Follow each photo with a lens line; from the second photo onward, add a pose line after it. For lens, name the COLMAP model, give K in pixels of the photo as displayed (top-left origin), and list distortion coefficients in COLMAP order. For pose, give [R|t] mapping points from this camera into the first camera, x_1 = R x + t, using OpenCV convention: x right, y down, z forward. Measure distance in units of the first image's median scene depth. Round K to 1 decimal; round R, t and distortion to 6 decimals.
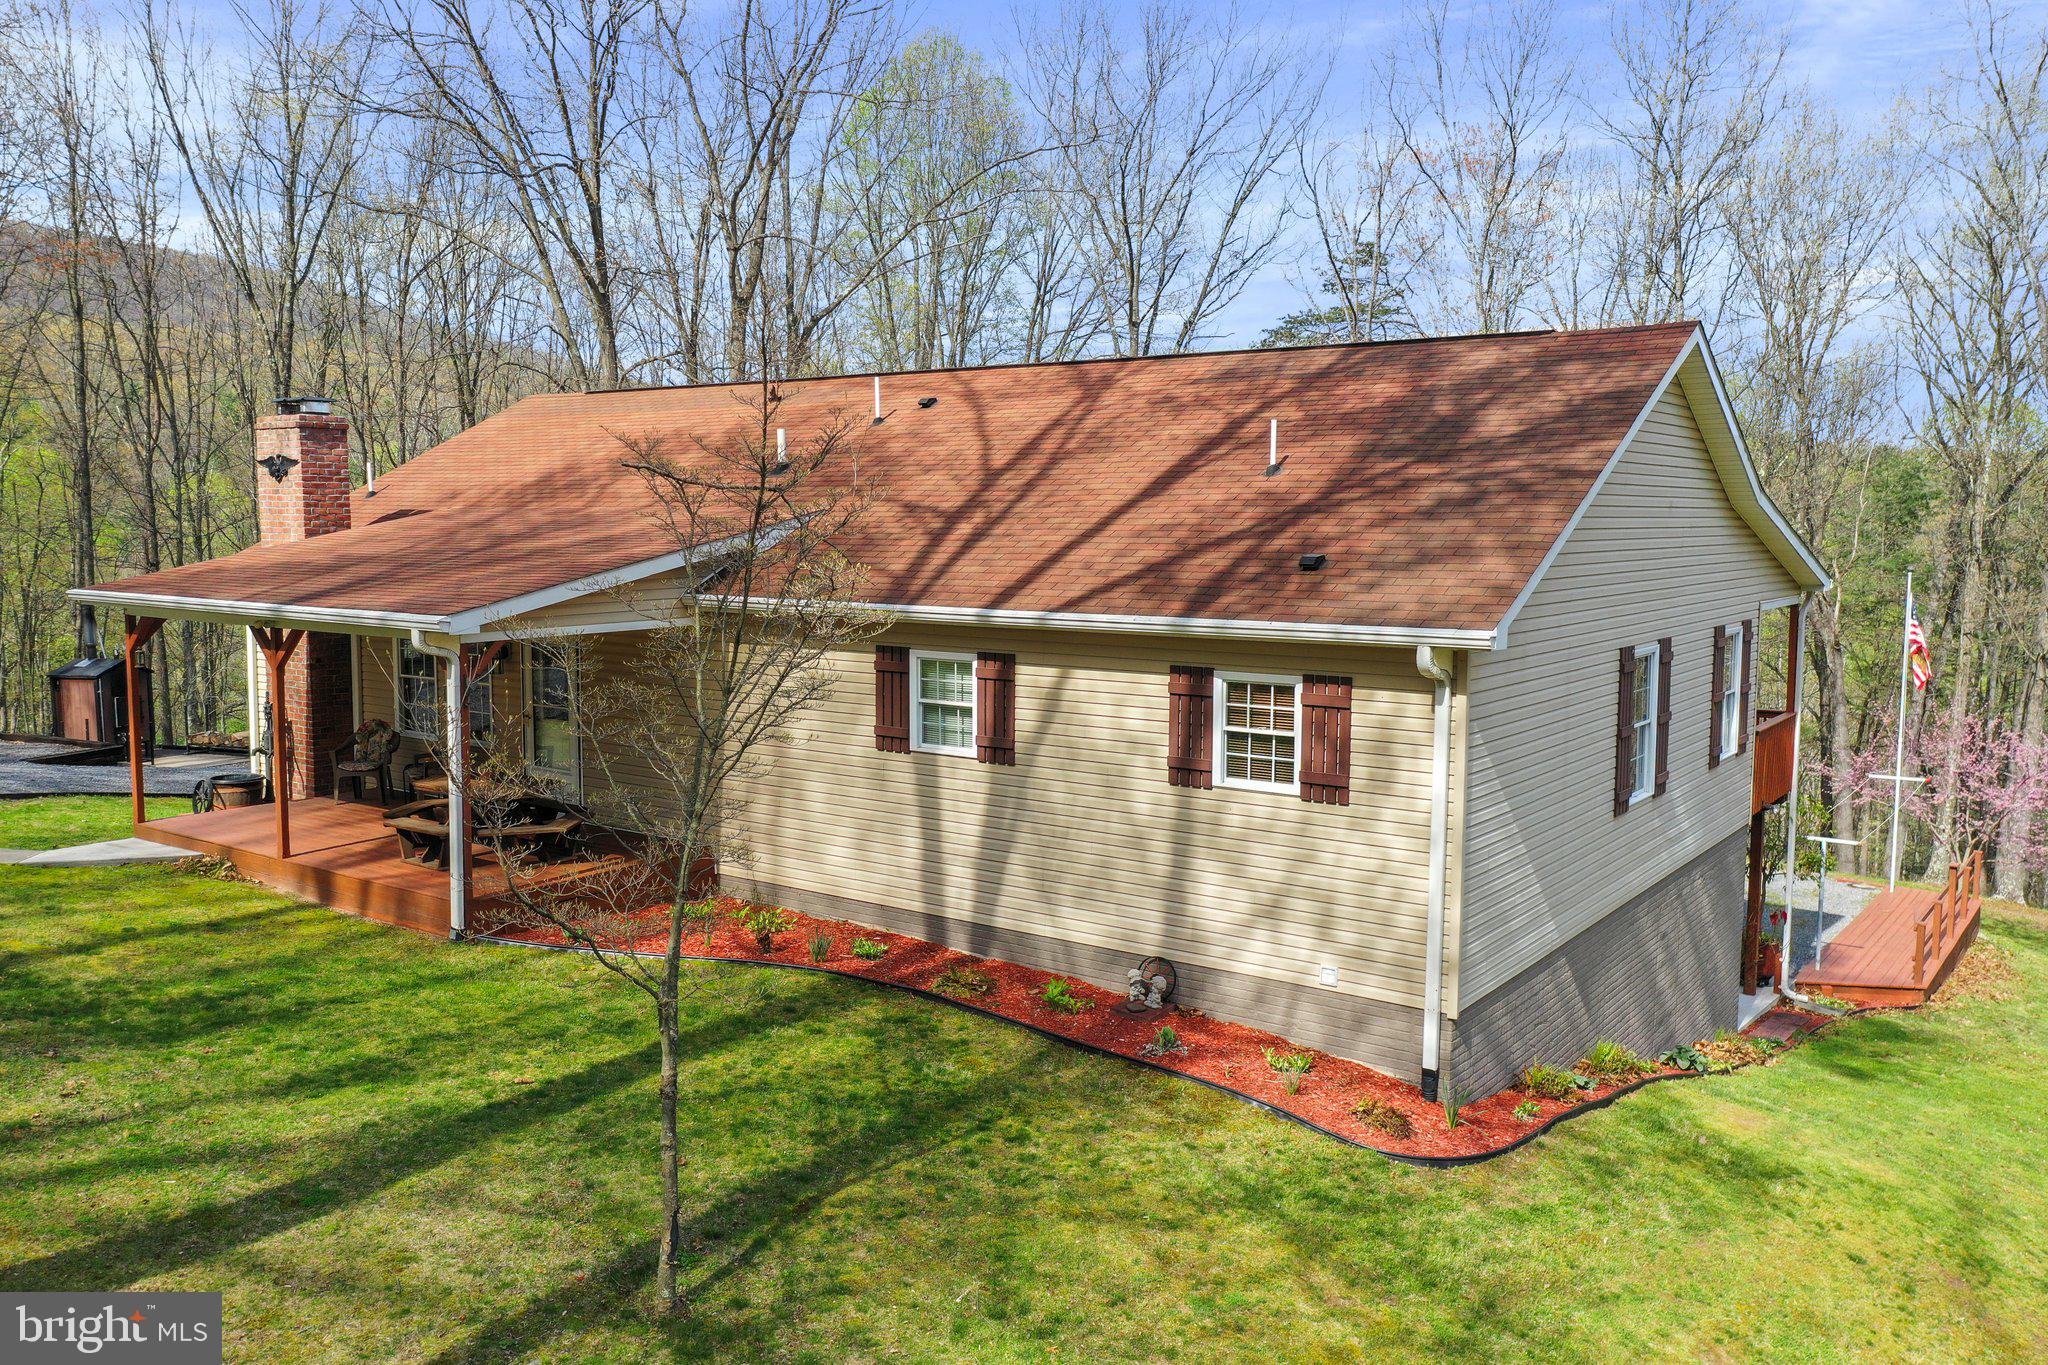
lens RADIAL K [[1603.3, 0, 1020.6], [0, 1603.3, 683.4], [0, 0, 1]] dist [-0.006524, -0.005349]
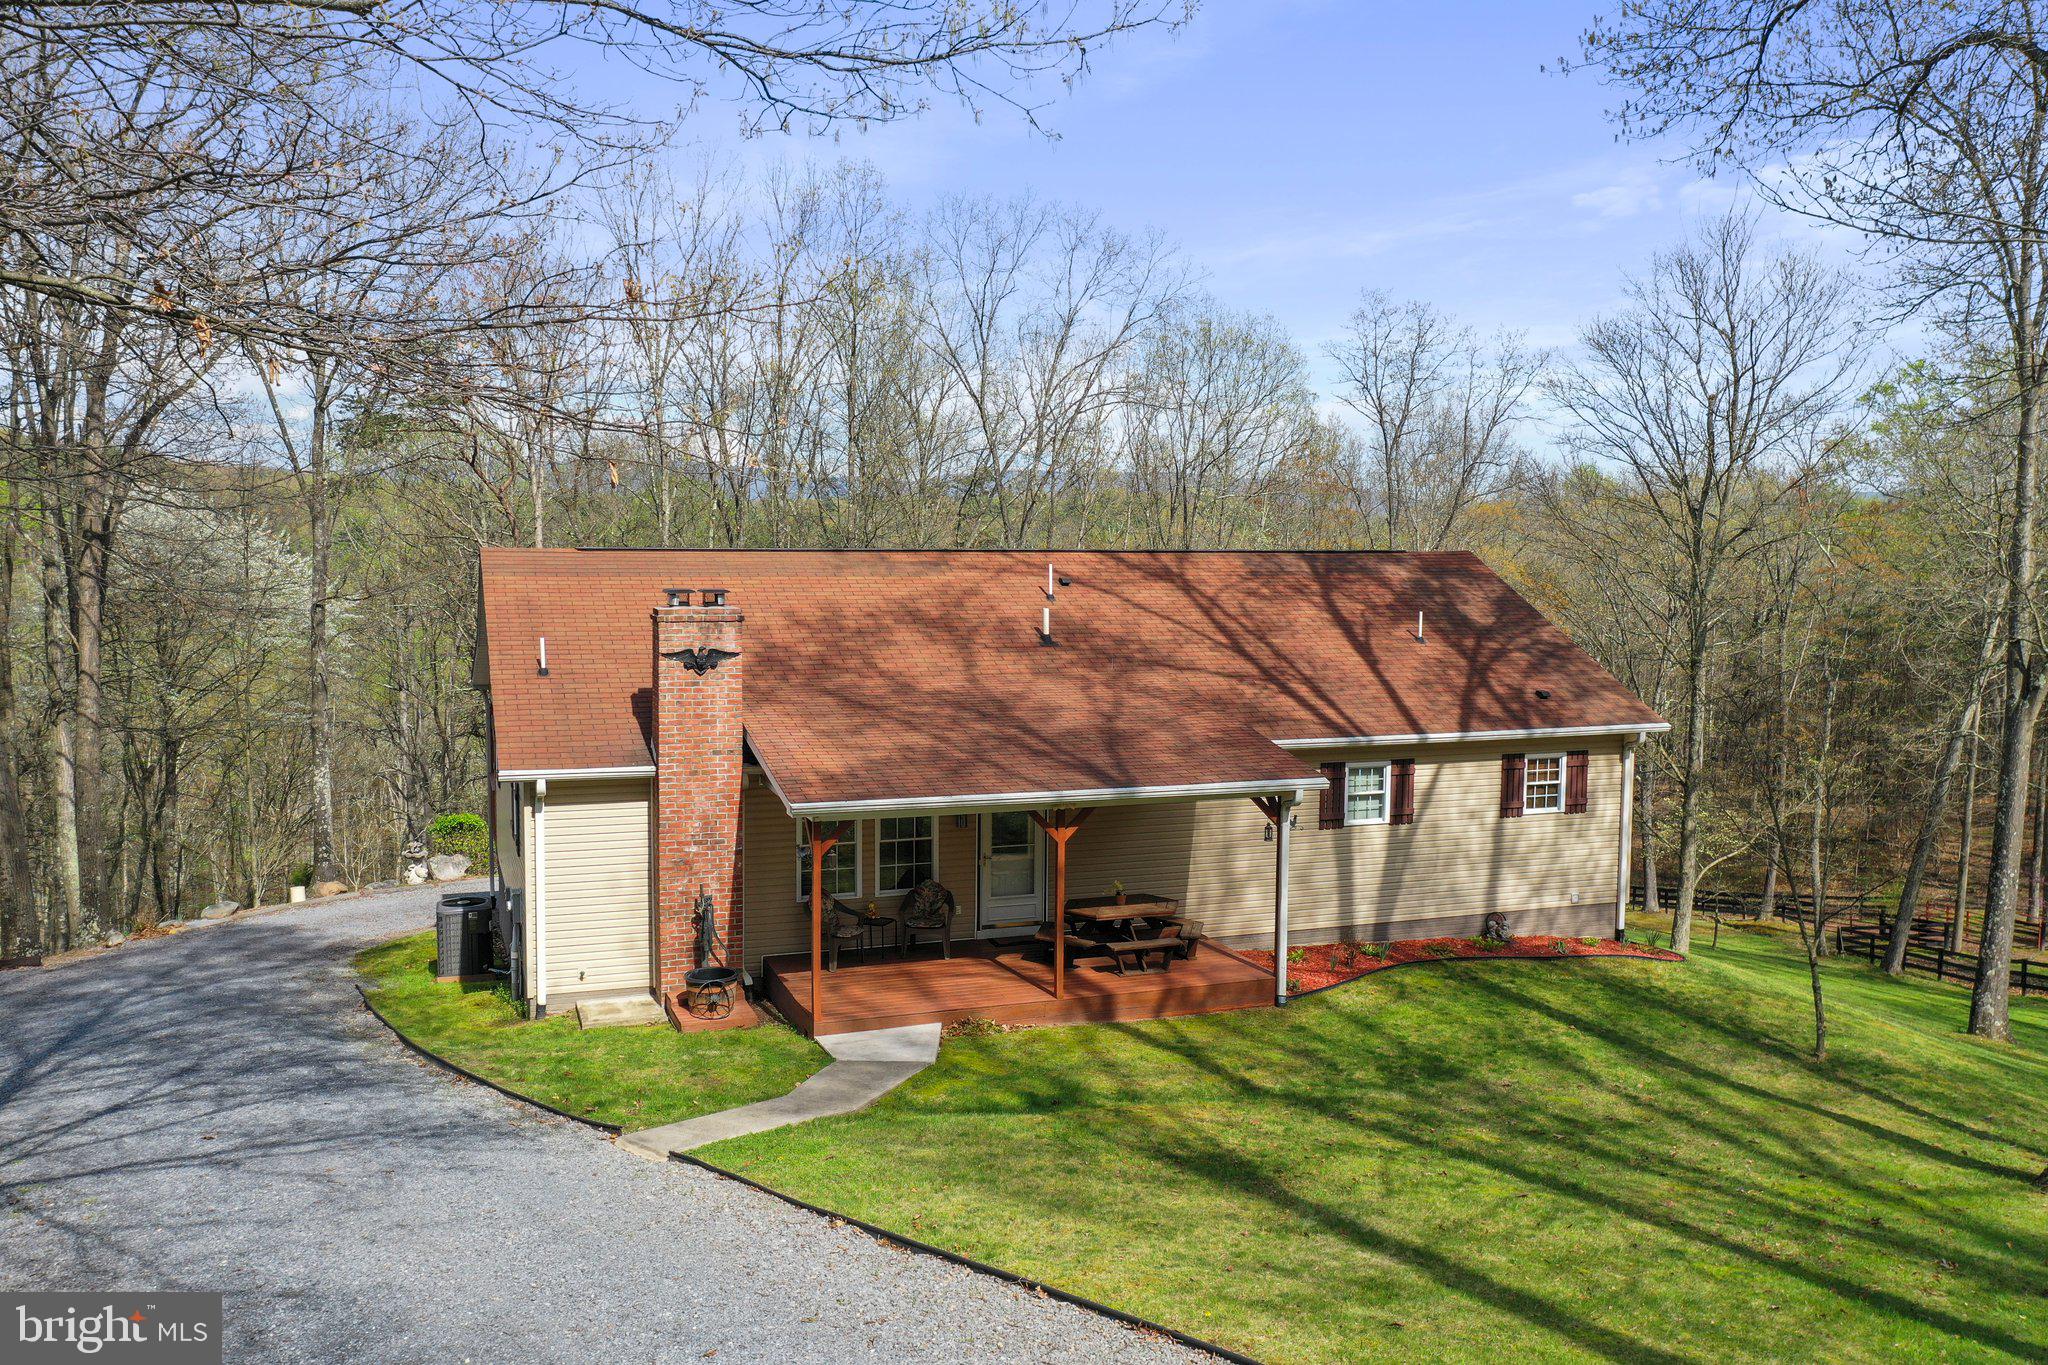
lens RADIAL K [[1603.3, 0, 1020.6], [0, 1603.3, 683.4], [0, 0, 1]] dist [-0.006524, -0.005349]
pose [[0.579190, -0.097371, 0.809356, -1.752012], [0.070073, 0.995113, 0.069573, -0.265827], [-0.812175, 0.016418, 0.583183, 0.381336]]
